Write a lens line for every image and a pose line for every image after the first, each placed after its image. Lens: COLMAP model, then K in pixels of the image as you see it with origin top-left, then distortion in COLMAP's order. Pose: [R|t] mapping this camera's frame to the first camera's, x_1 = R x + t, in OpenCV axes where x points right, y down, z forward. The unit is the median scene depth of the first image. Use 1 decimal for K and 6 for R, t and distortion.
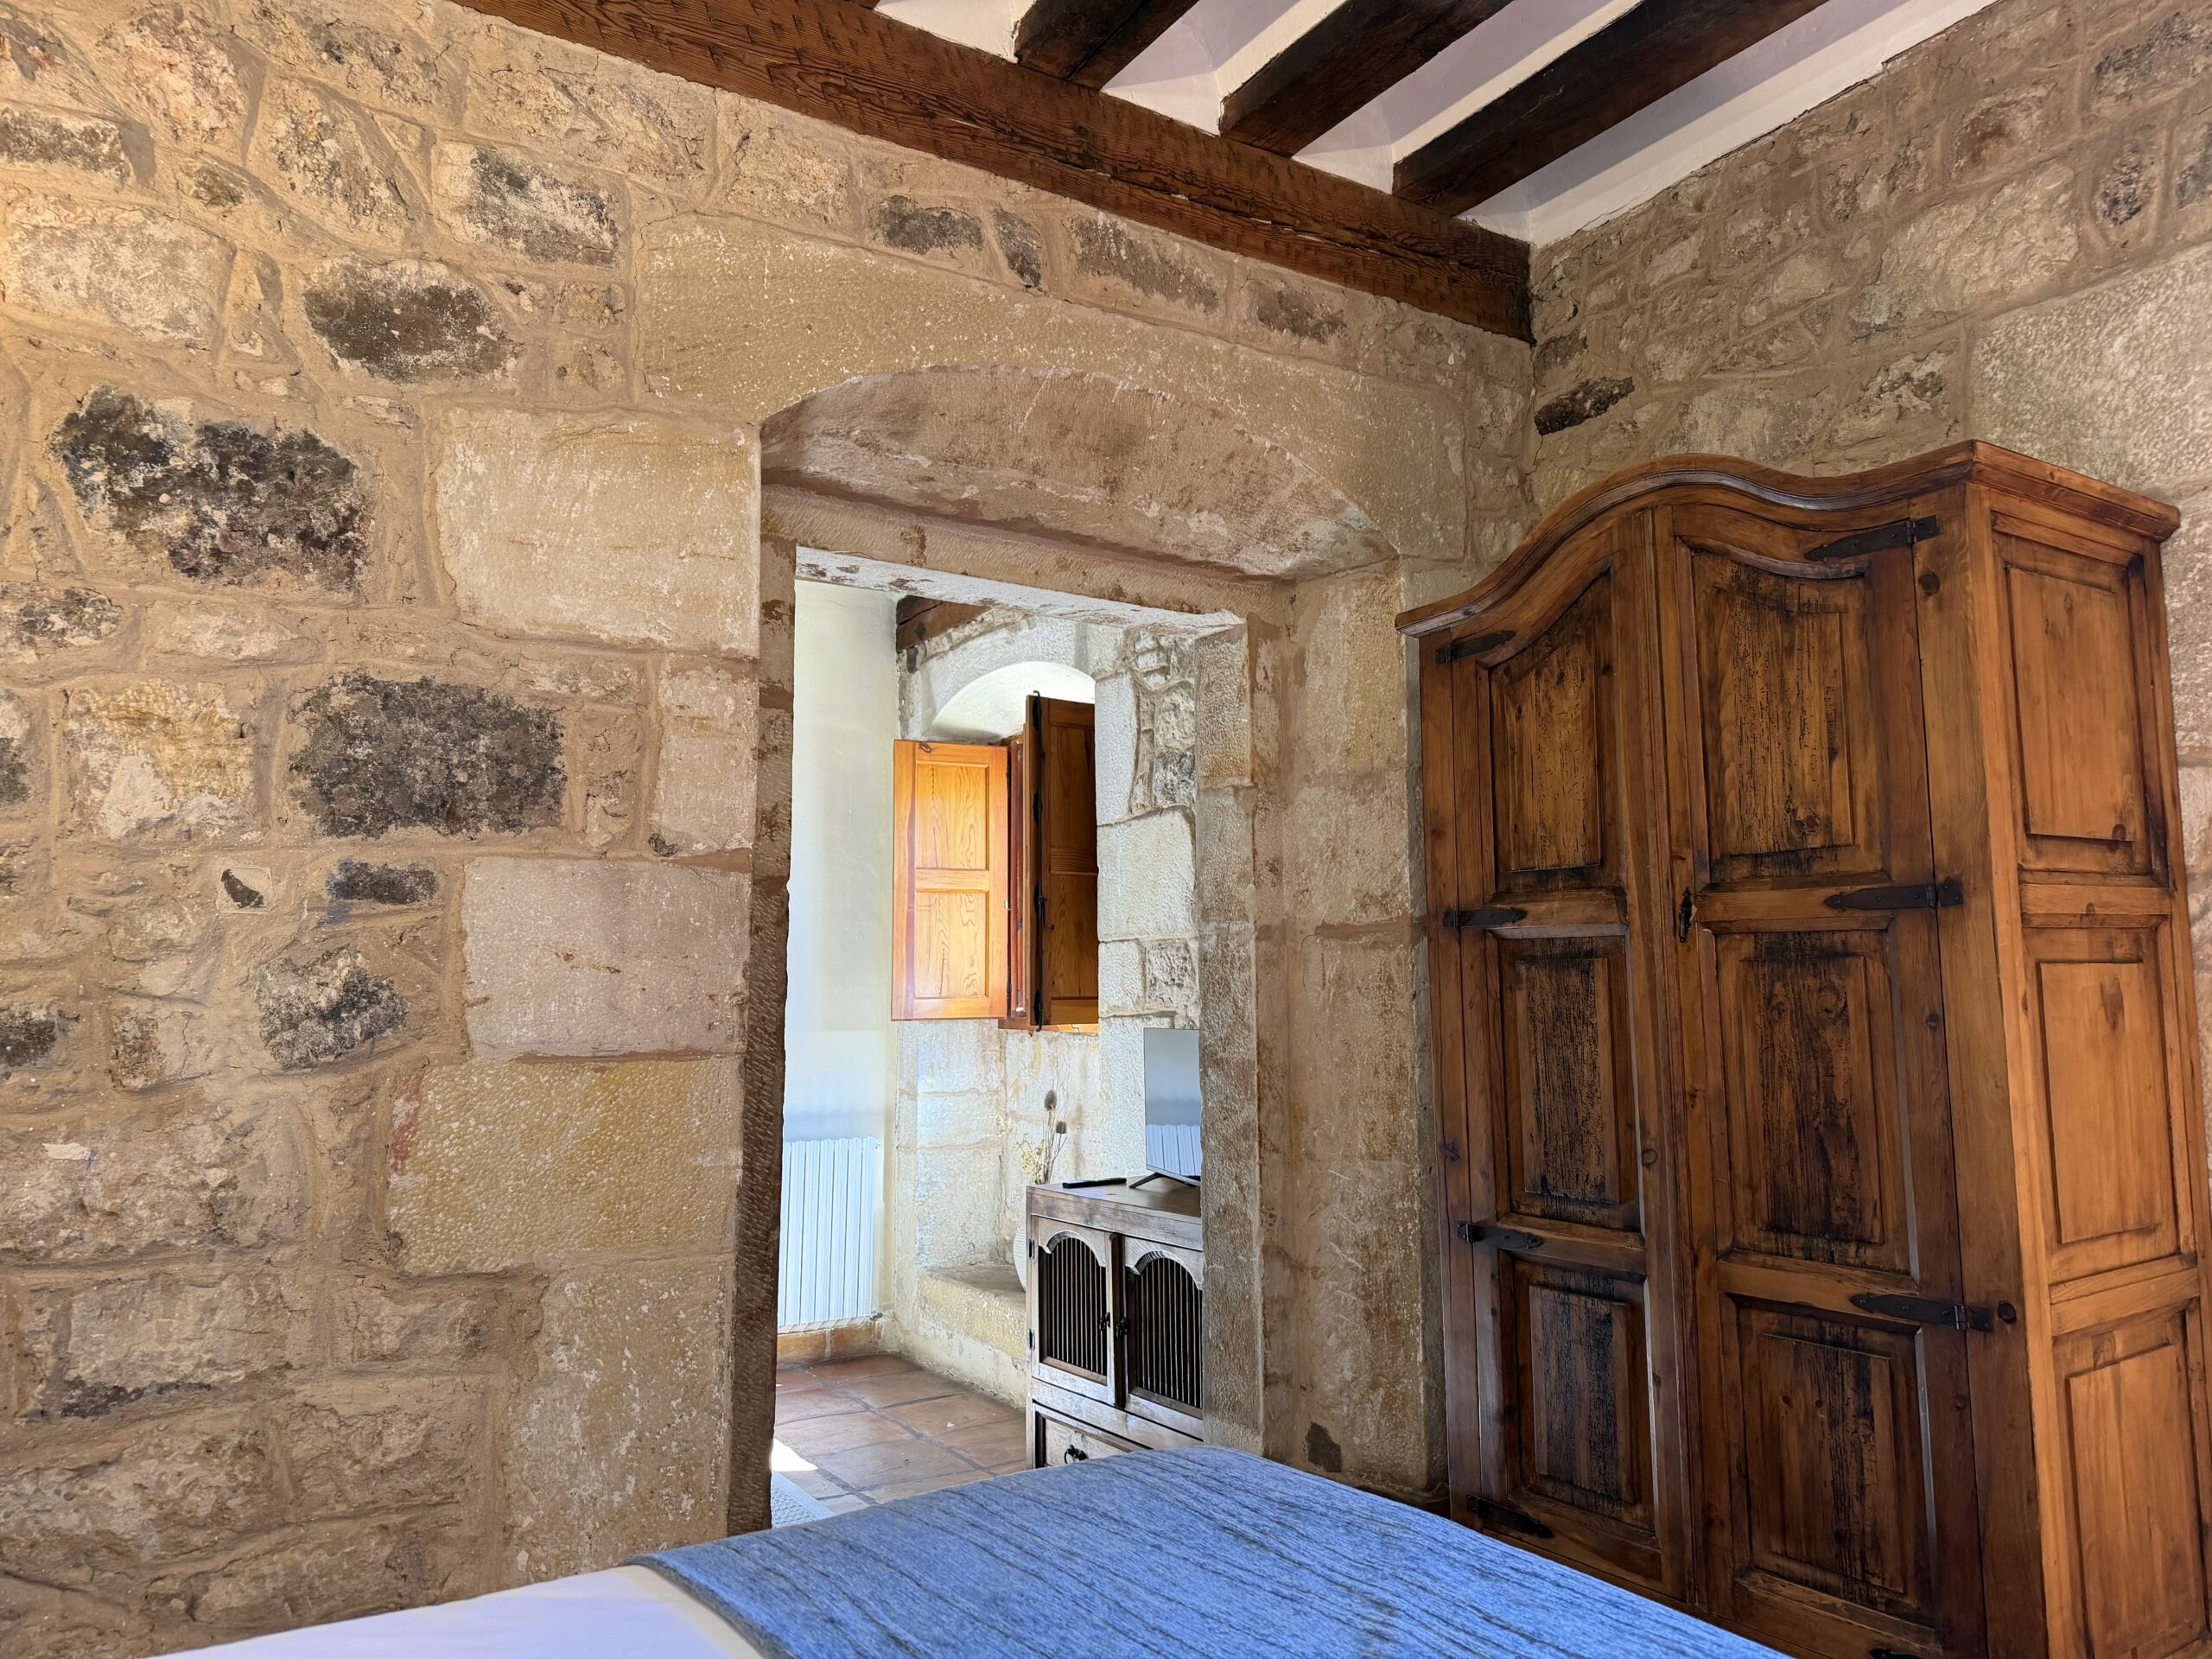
lens RADIAL K [[1560.7, 0, 1105.7], [0, 1560.7, 829.3], [0, 0, 1]] dist [0.049512, -0.050157]
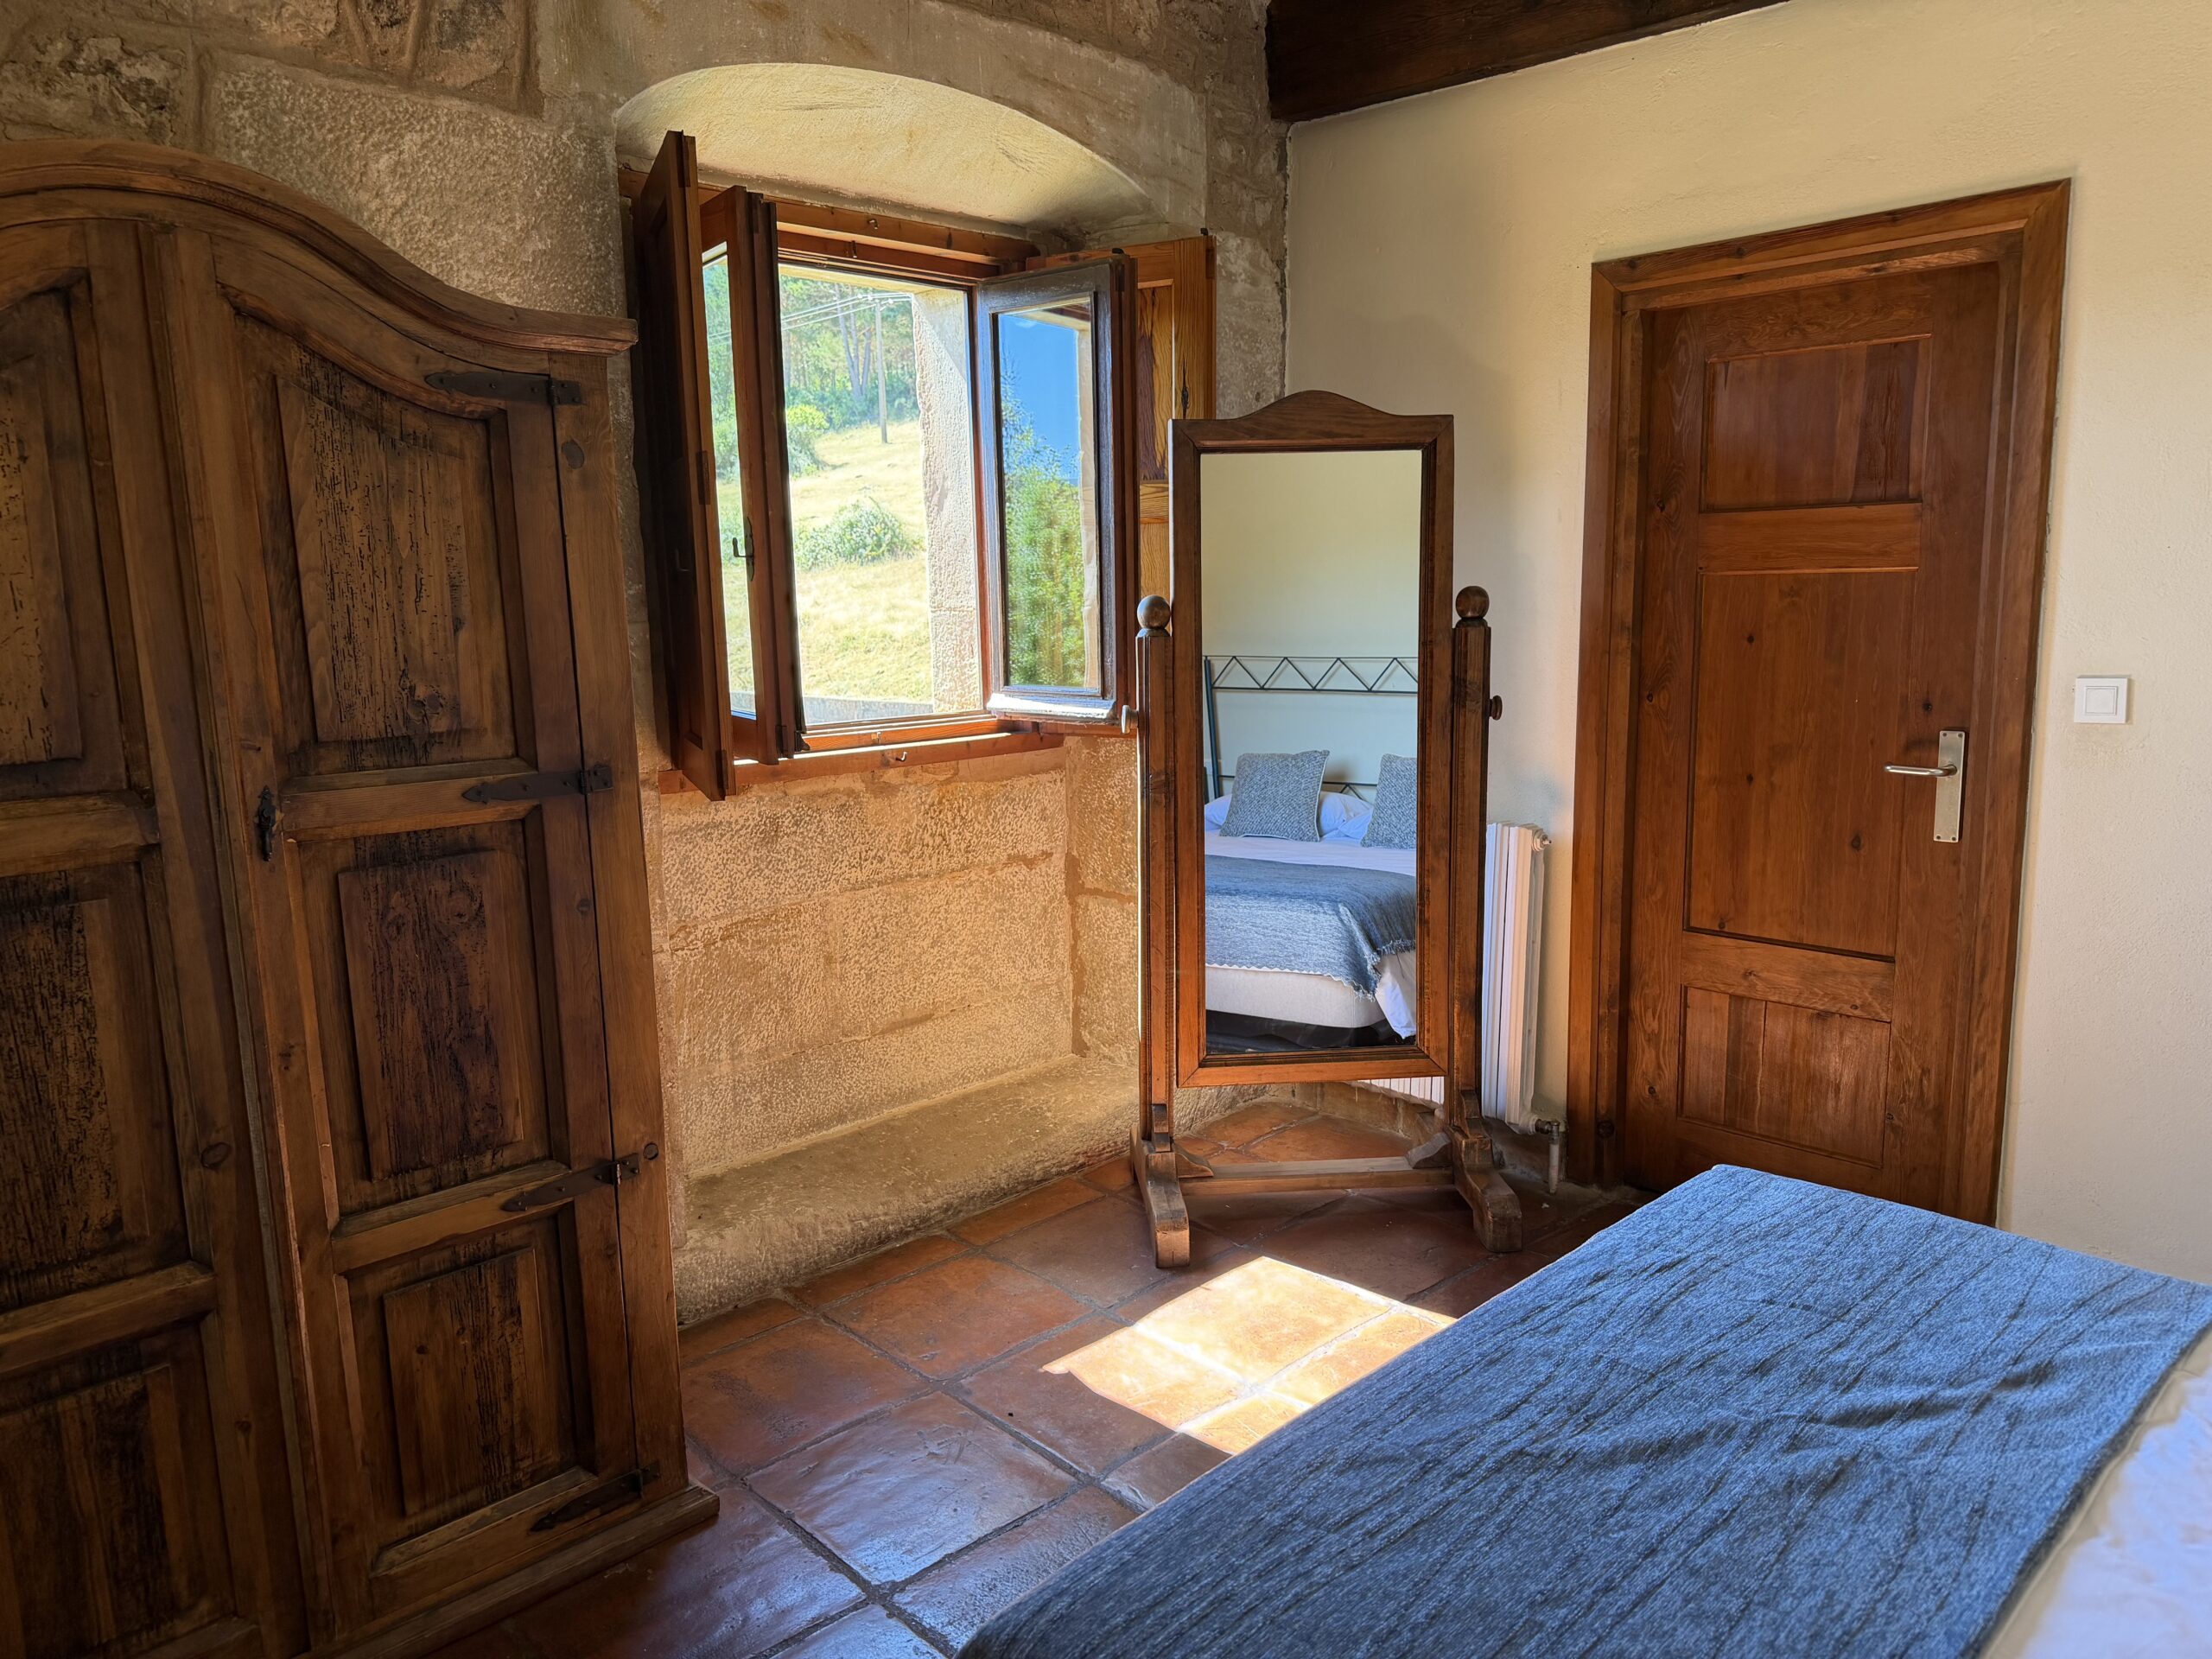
lens RADIAL K [[1560.7, 0, 1103.8], [0, 1560.7, 831.5], [0, 0, 1]] dist [0.049512, -0.050157]
pose [[-0.204585, -0.152499, 0.966897, -0.764772], [-0.086572, 0.986738, 0.137310, -0.138745], [-0.975013, -0.055615, -0.215074, 1.357629]]
